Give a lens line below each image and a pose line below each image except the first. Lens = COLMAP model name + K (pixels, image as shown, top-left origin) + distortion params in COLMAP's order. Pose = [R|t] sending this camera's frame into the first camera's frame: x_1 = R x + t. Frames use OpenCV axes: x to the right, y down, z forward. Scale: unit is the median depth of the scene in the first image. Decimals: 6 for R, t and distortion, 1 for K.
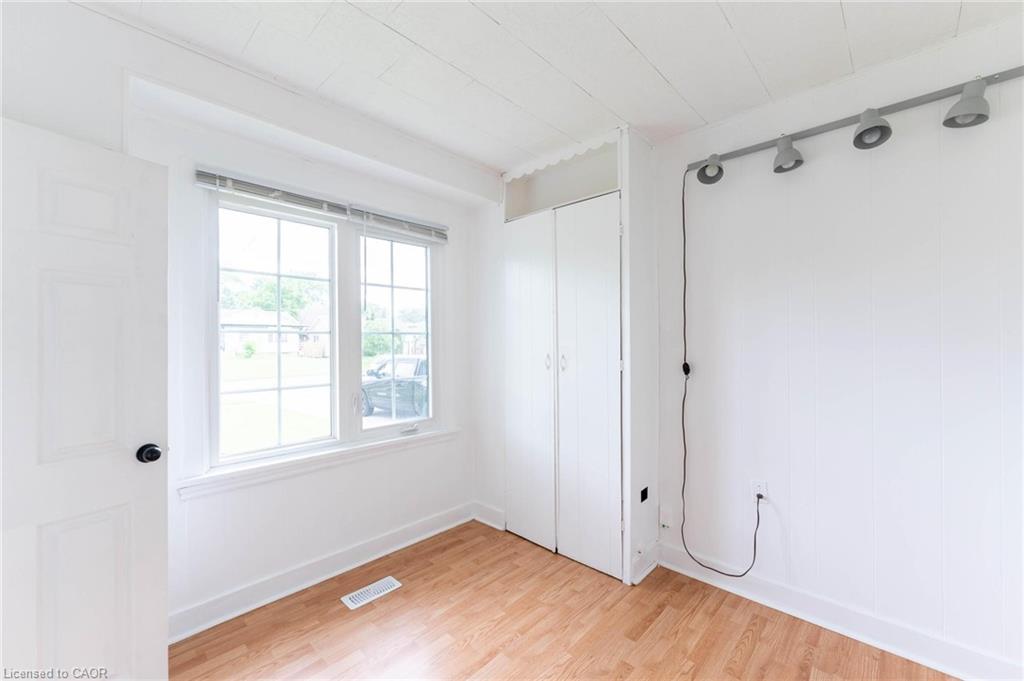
lens RADIAL K [[407.4, 0, 515.0], [0, 407.4, 340.3], [0, 0, 1]] dist [-0.000734, 0.000143]
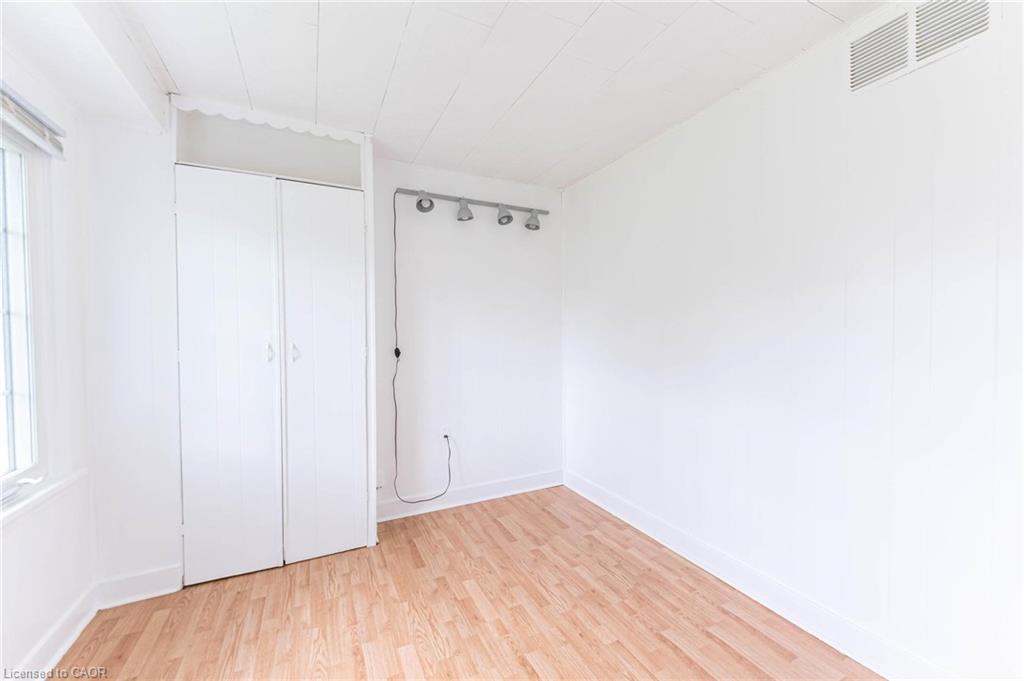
lens RADIAL K [[407.4, 0, 507.8], [0, 407.4, 341.6], [0, 0, 1]] dist [-0.000734, 0.000143]
pose [[0.352424, -0.014992, 0.935720, -0.684232], [0.002077, 0.999882, 0.015238, 0.019897], [-0.935838, -0.003426, 0.352413, 0.275264]]
